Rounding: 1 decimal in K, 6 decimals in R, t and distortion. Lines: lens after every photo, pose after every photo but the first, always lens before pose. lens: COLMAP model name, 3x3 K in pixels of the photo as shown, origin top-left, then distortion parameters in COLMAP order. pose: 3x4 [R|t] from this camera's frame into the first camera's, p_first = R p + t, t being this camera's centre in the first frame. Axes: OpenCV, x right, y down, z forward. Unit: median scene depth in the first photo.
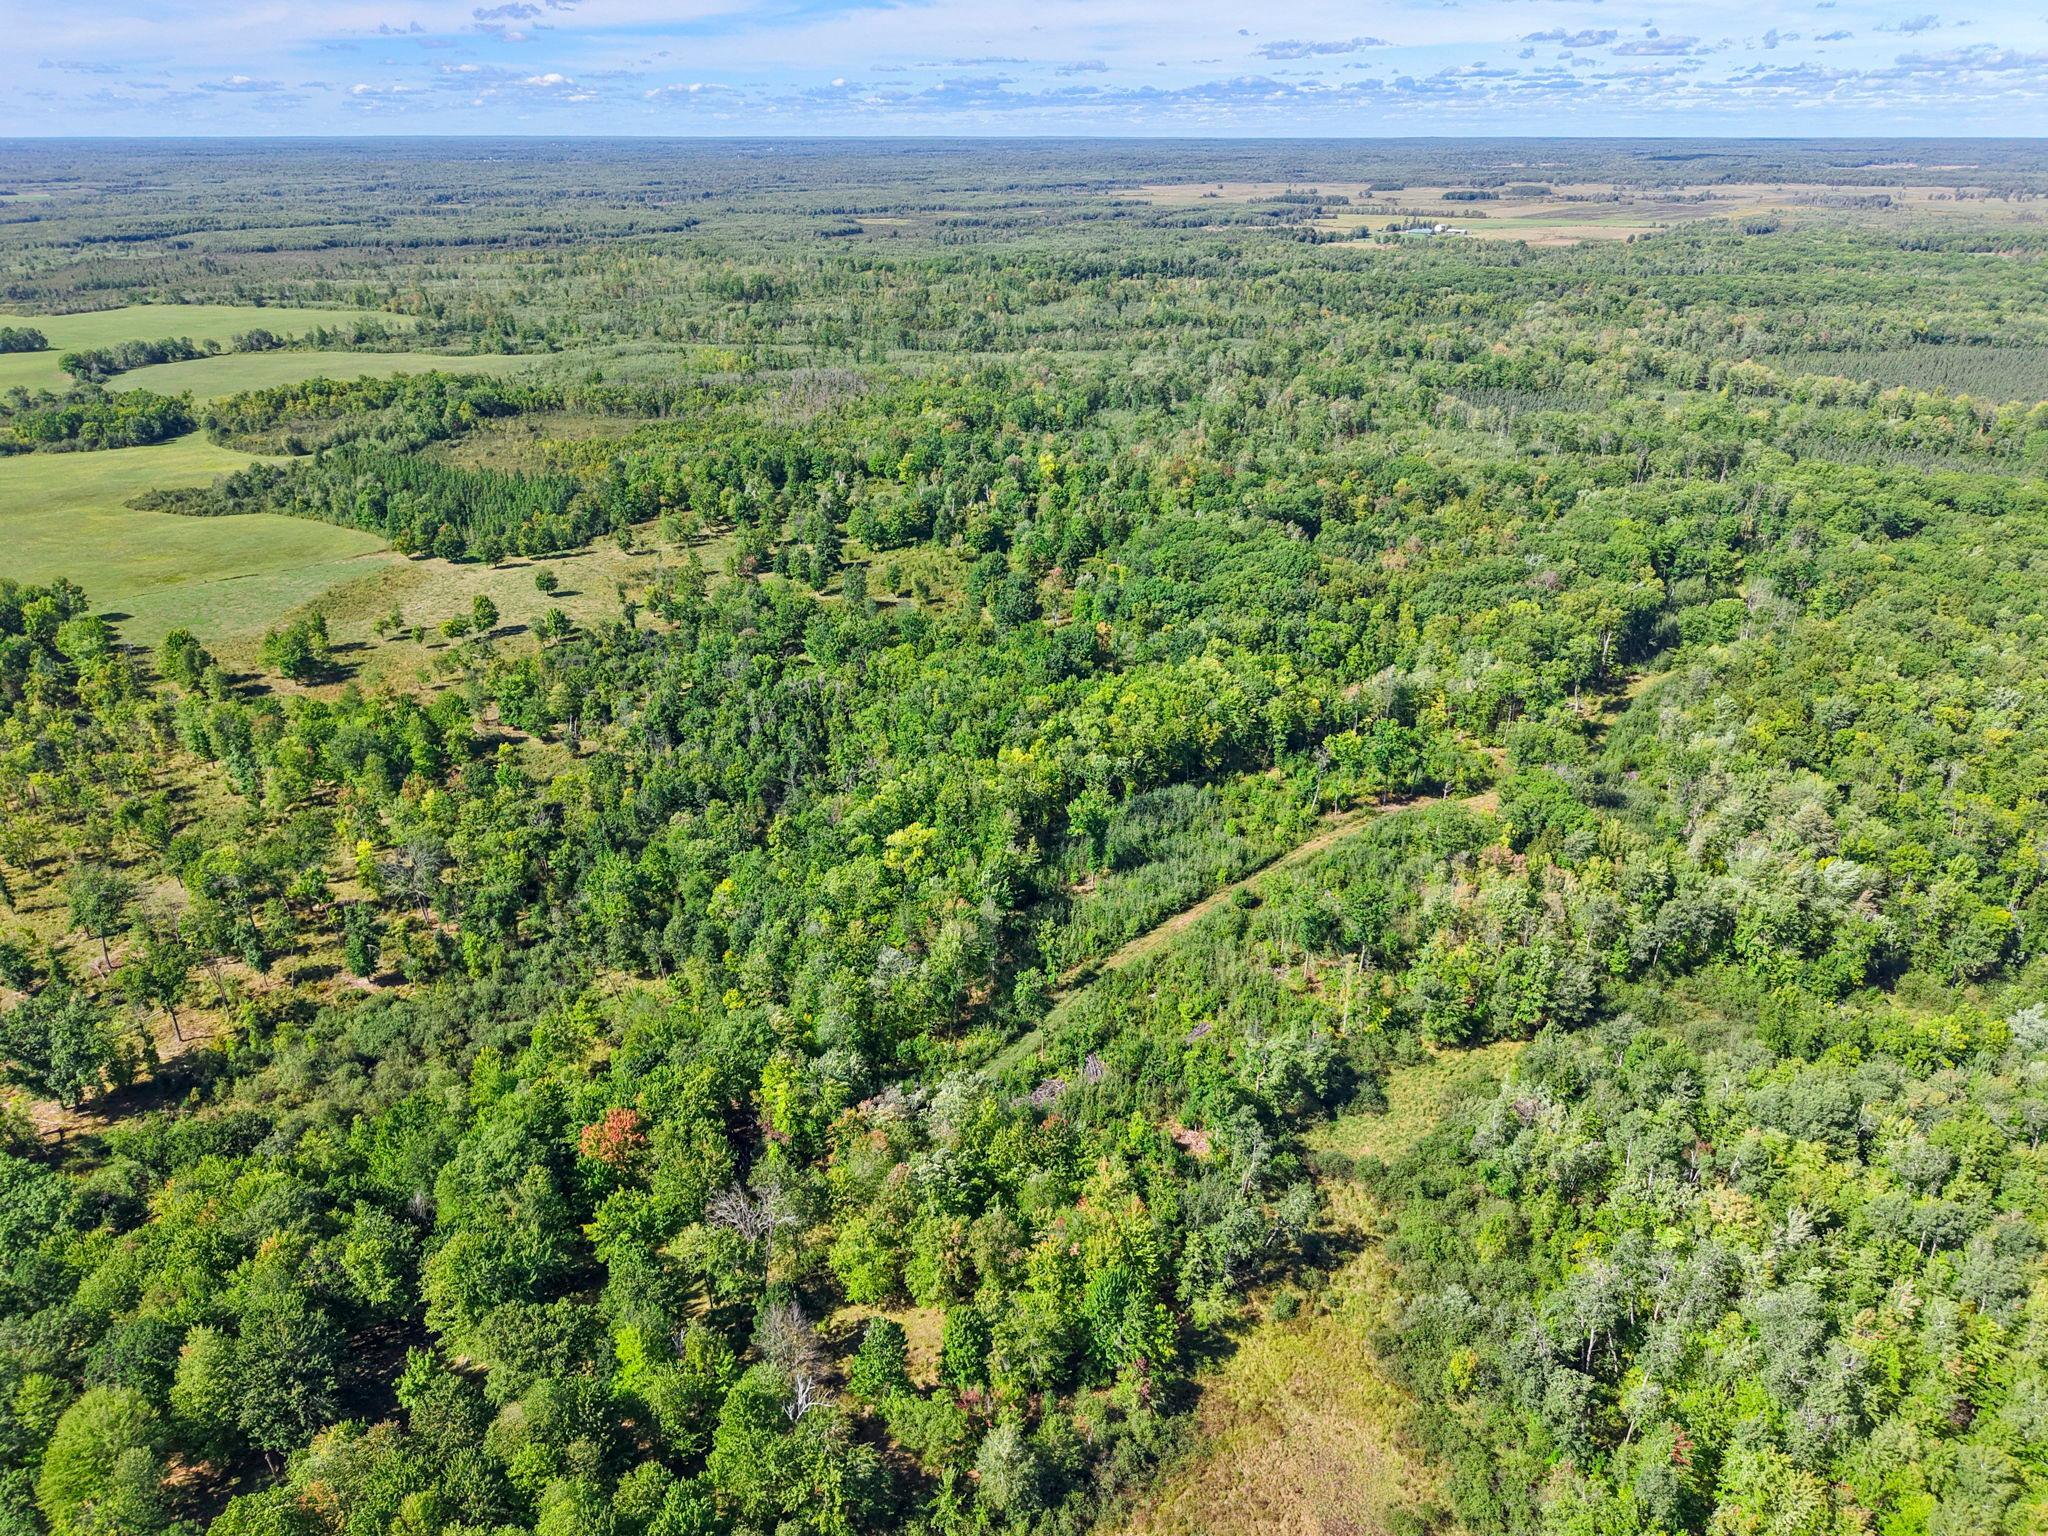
lens RADIAL K [[1386.8, 0, 1025.2], [0, 1386.8, 759.0], [0, 0, 1]] dist [0.010166, -0.005067]
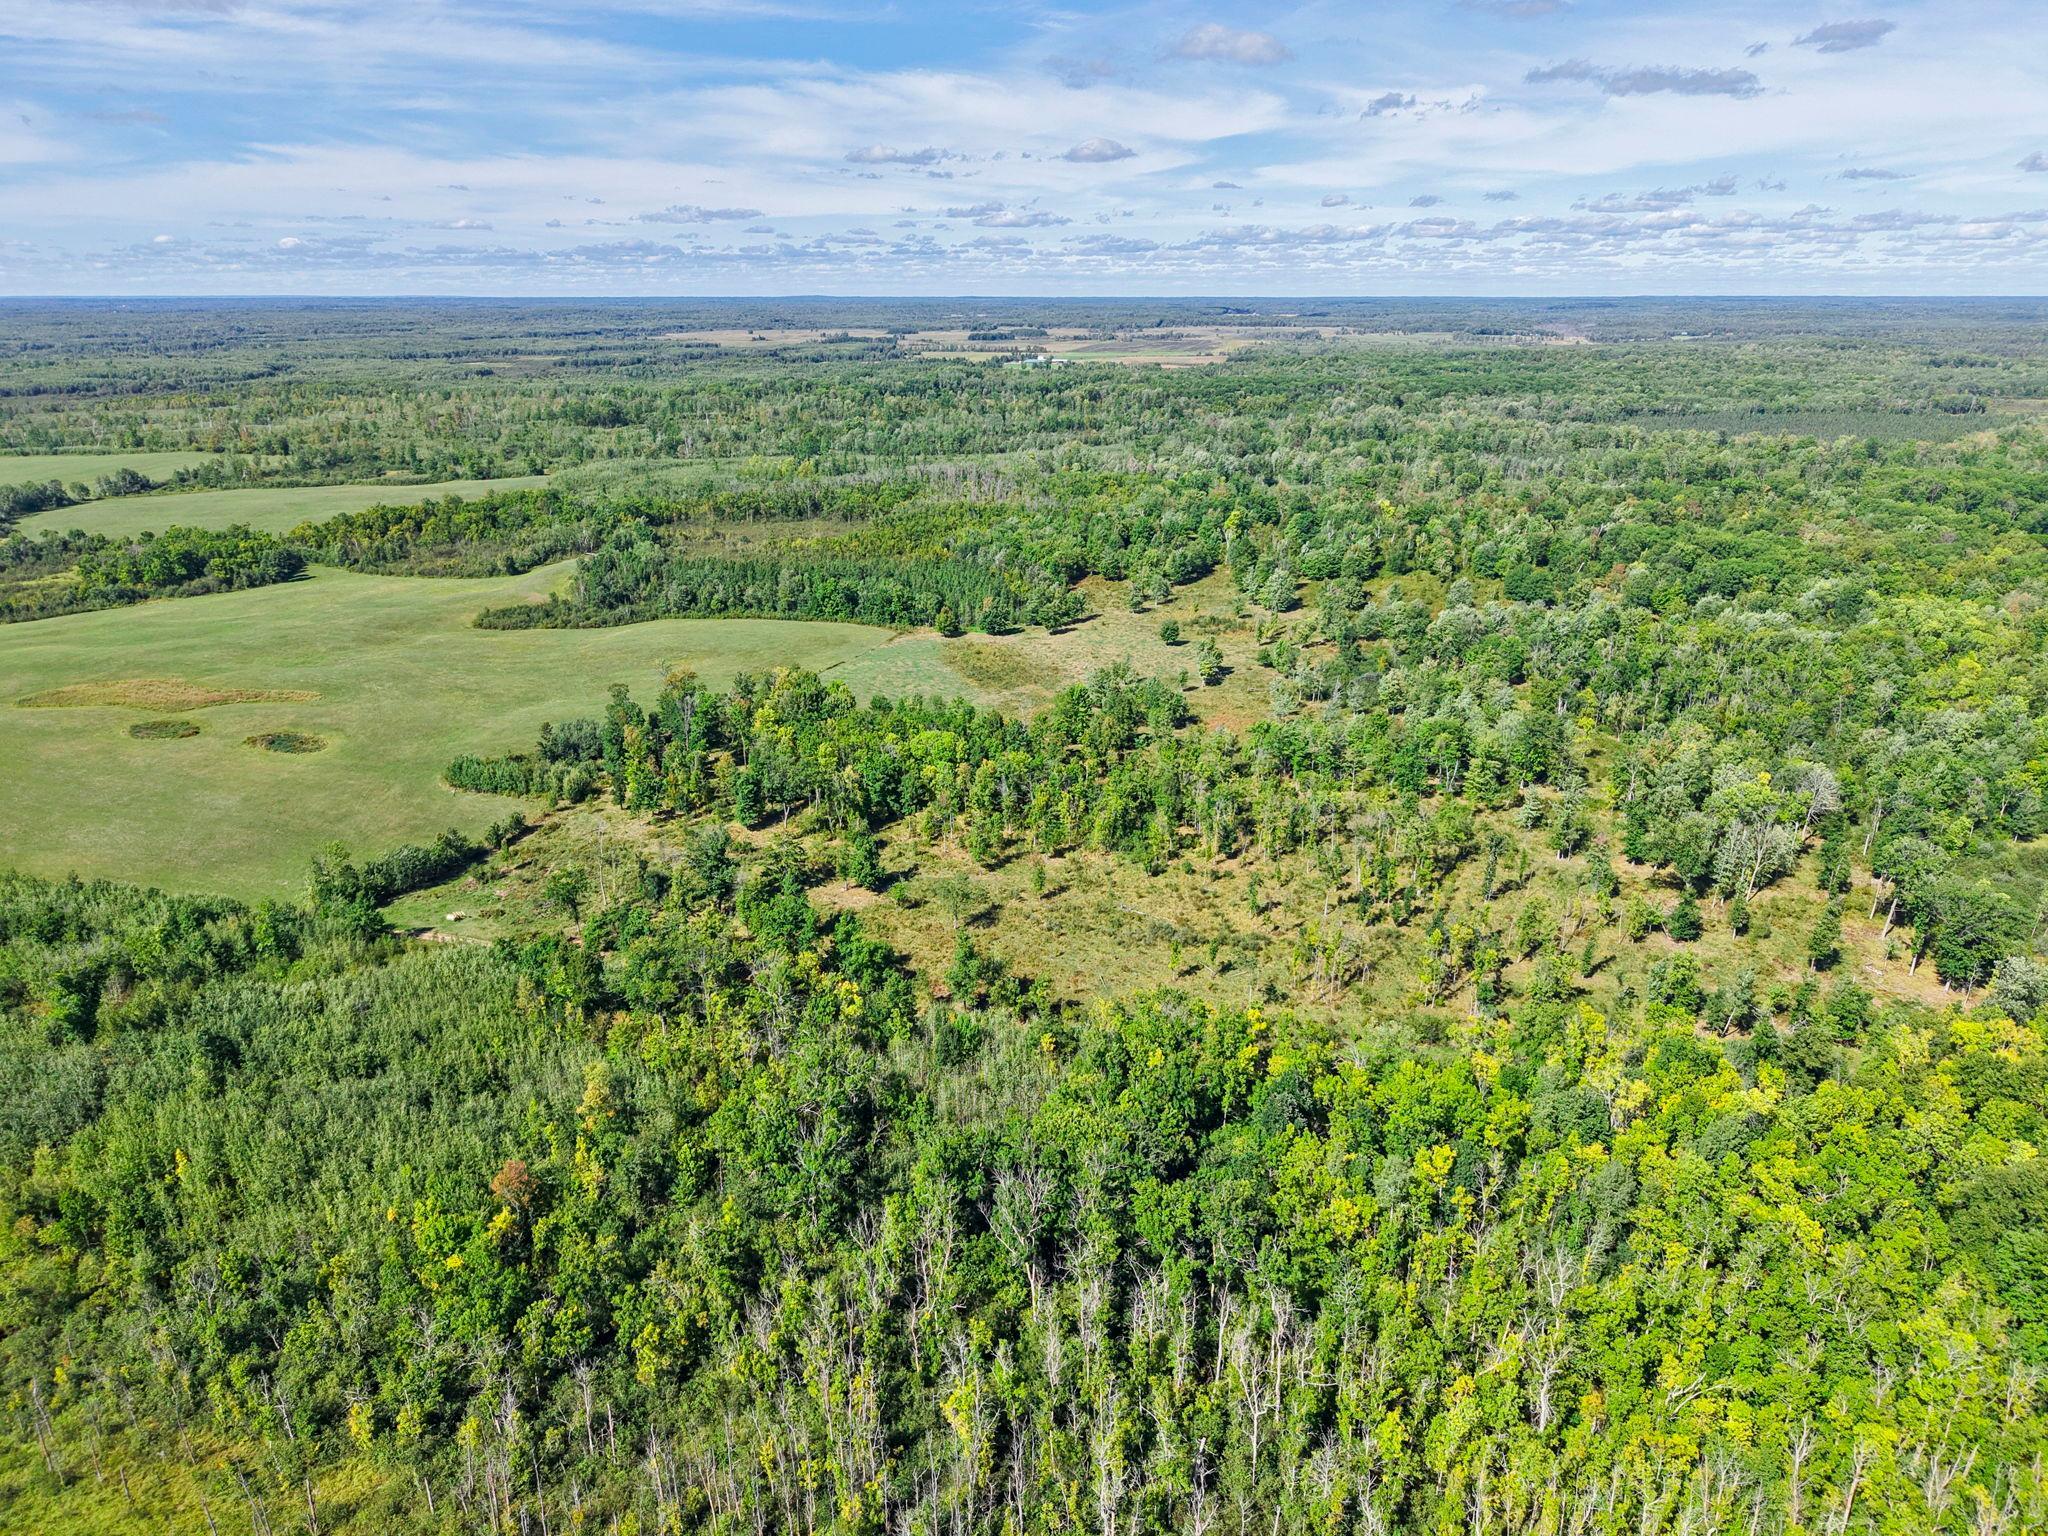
lens RADIAL K [[1344.0, 0, 1024.0], [0, 1344.0, 768.0], [0, 0, 1]] dist [0.015410, -0.012933]
pose [[0.913564, -0.134676, 0.383749, -0.554624], [0.166543, 0.984720, -0.050890, 0.004662], [-0.371031, 0.110402, 0.922034, 0.082099]]
